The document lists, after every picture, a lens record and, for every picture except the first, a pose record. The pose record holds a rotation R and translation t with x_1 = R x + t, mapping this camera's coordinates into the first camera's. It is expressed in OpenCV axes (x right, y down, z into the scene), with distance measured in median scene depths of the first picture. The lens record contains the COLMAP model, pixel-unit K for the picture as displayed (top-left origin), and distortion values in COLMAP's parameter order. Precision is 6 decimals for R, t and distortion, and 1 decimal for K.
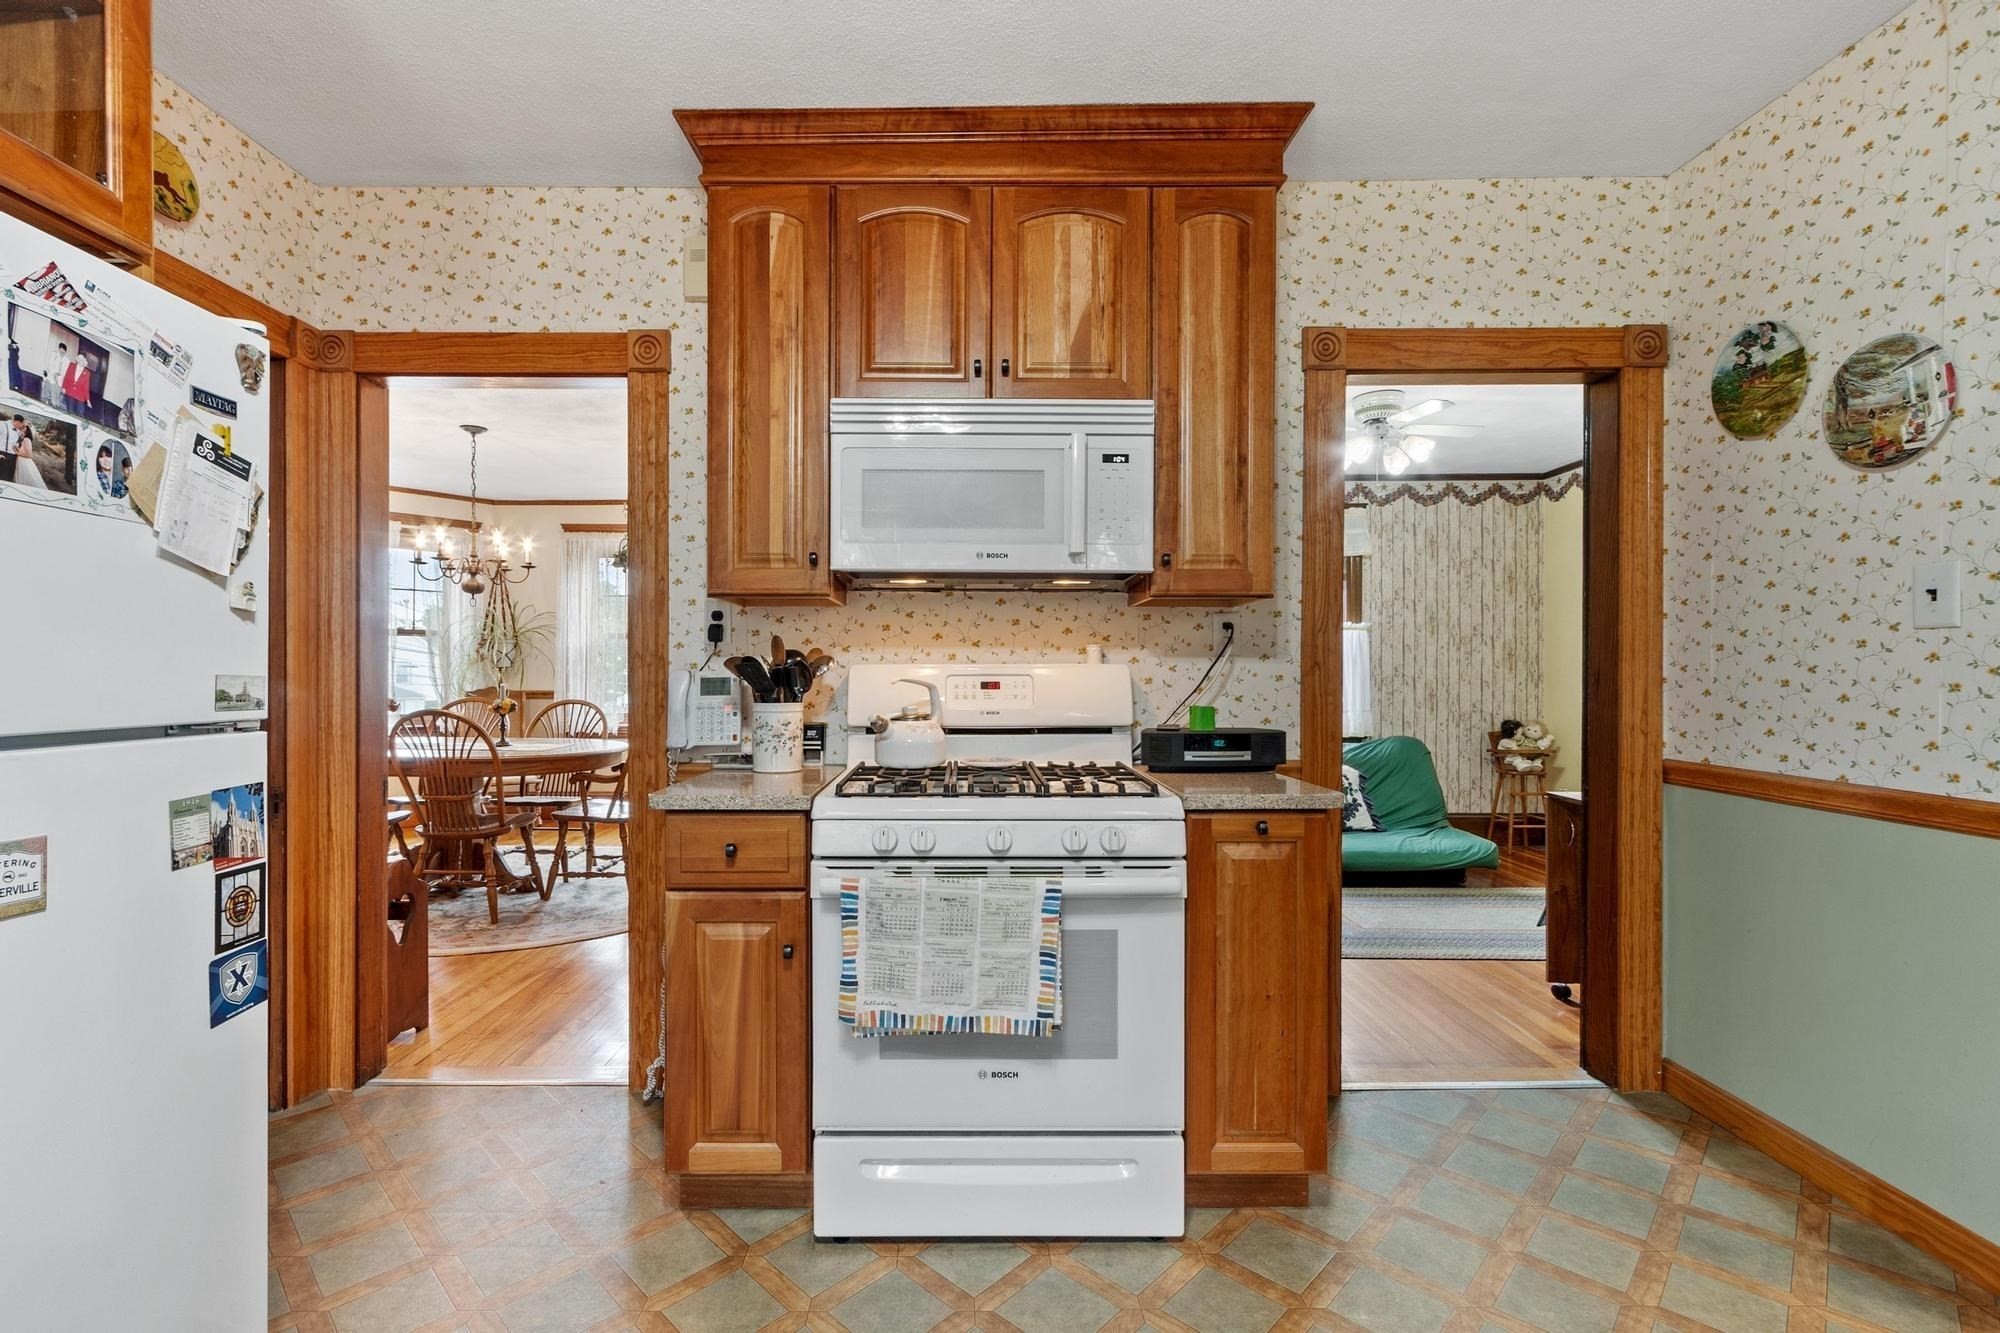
lens RADIAL K [[882.3, 0, 981.3], [0, 882.3, 667.6], [0, 0, 1]] dist [0.000829, 0.001626]
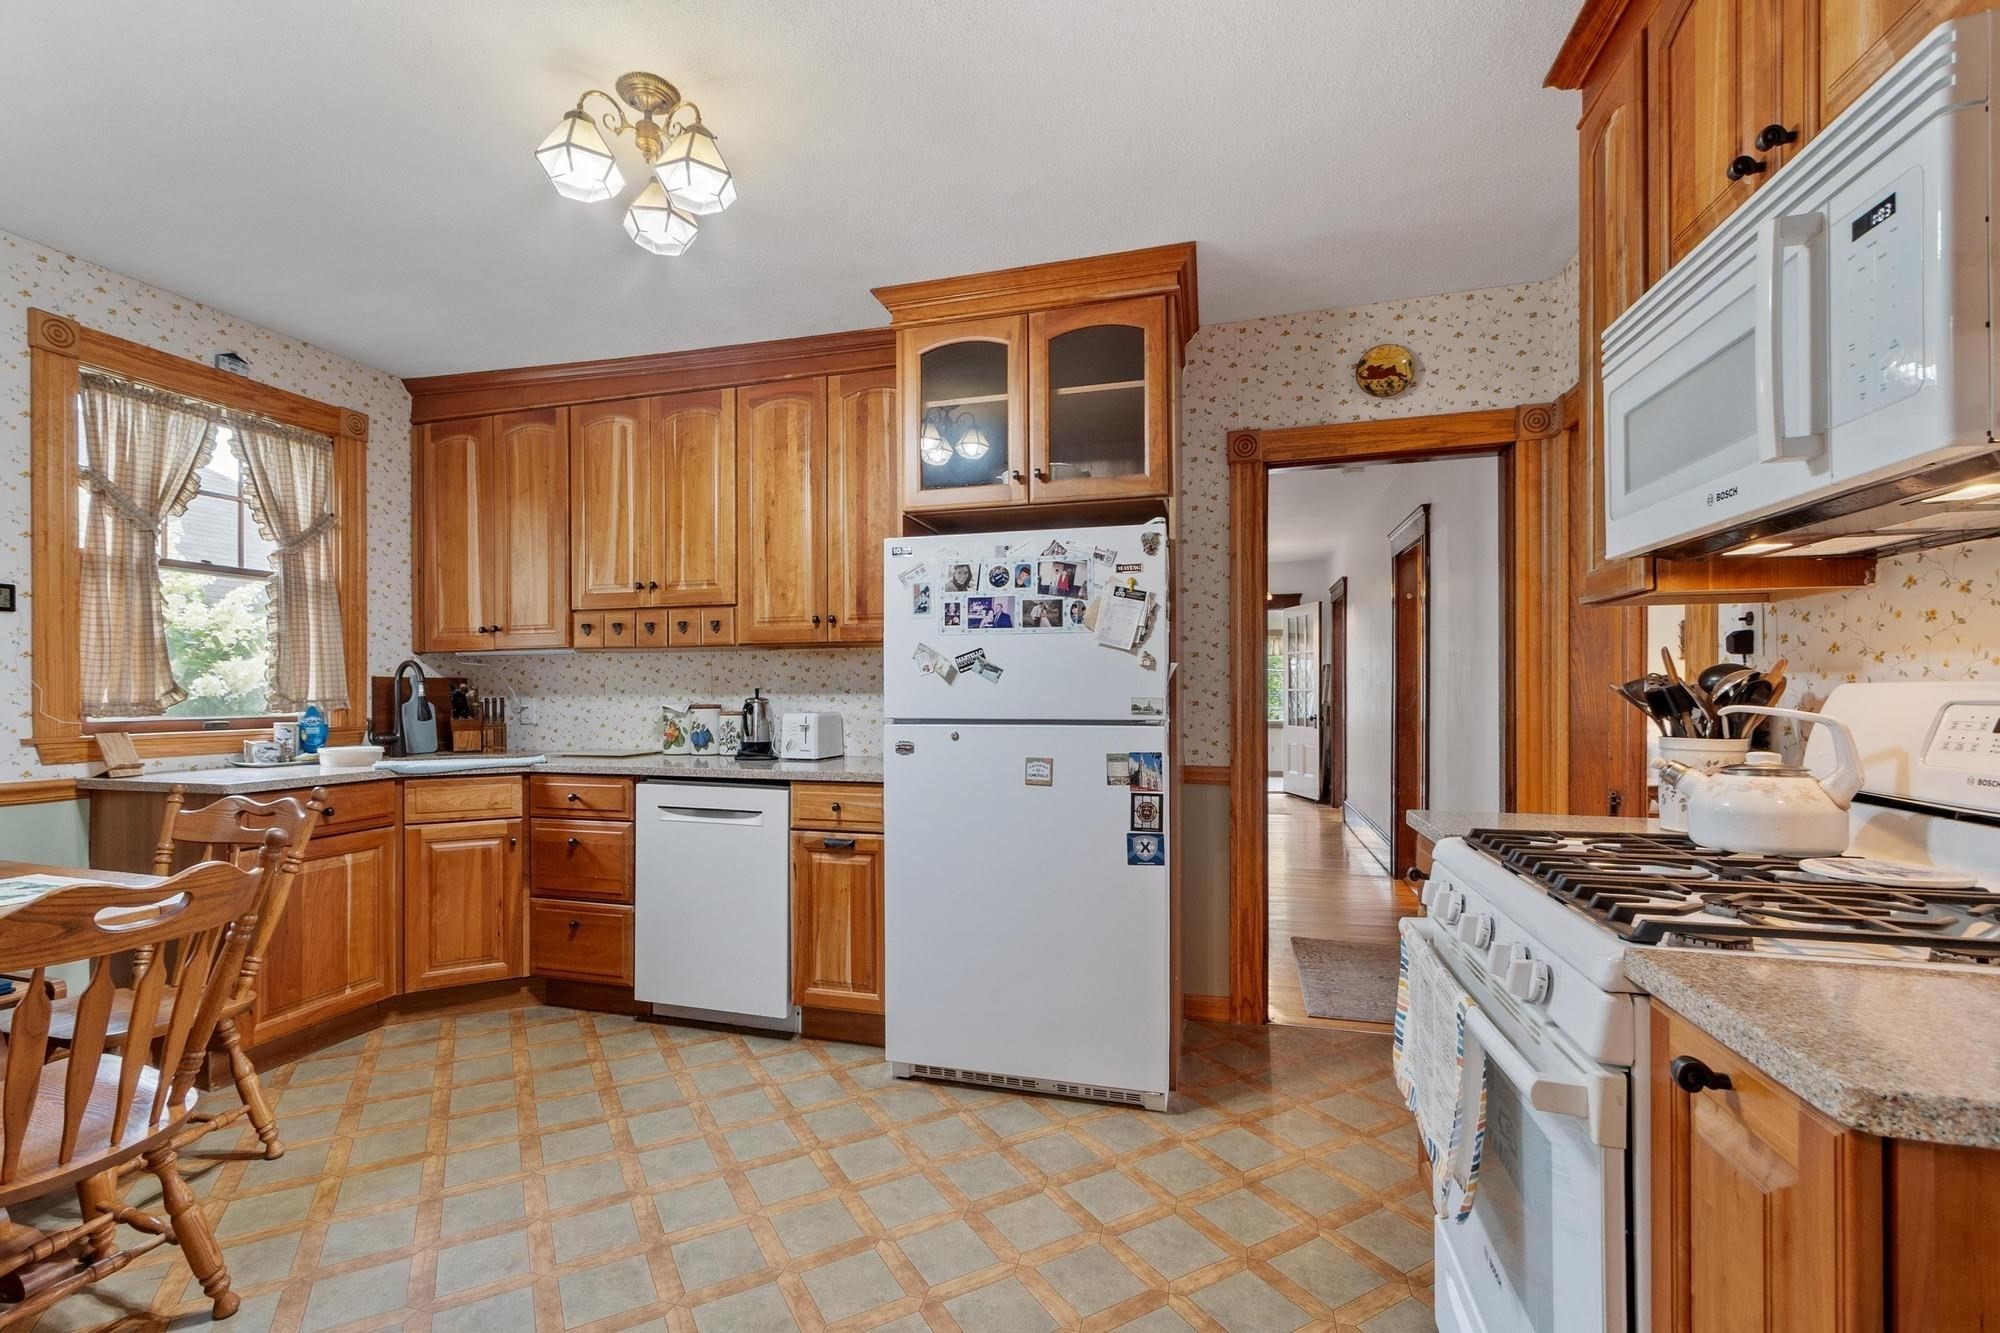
lens RADIAL K [[882.3, 0, 988.5], [0, 882.3, 684.9], [0, 0, 1]] dist [0.000829, 0.001626]
pose [[-0.269049, -0.007557, -0.963097, 0.585956], [0.008404, 0.999913, -0.010193, -0.001331], [0.963090, -0.010836, -0.268962, 0.584660]]
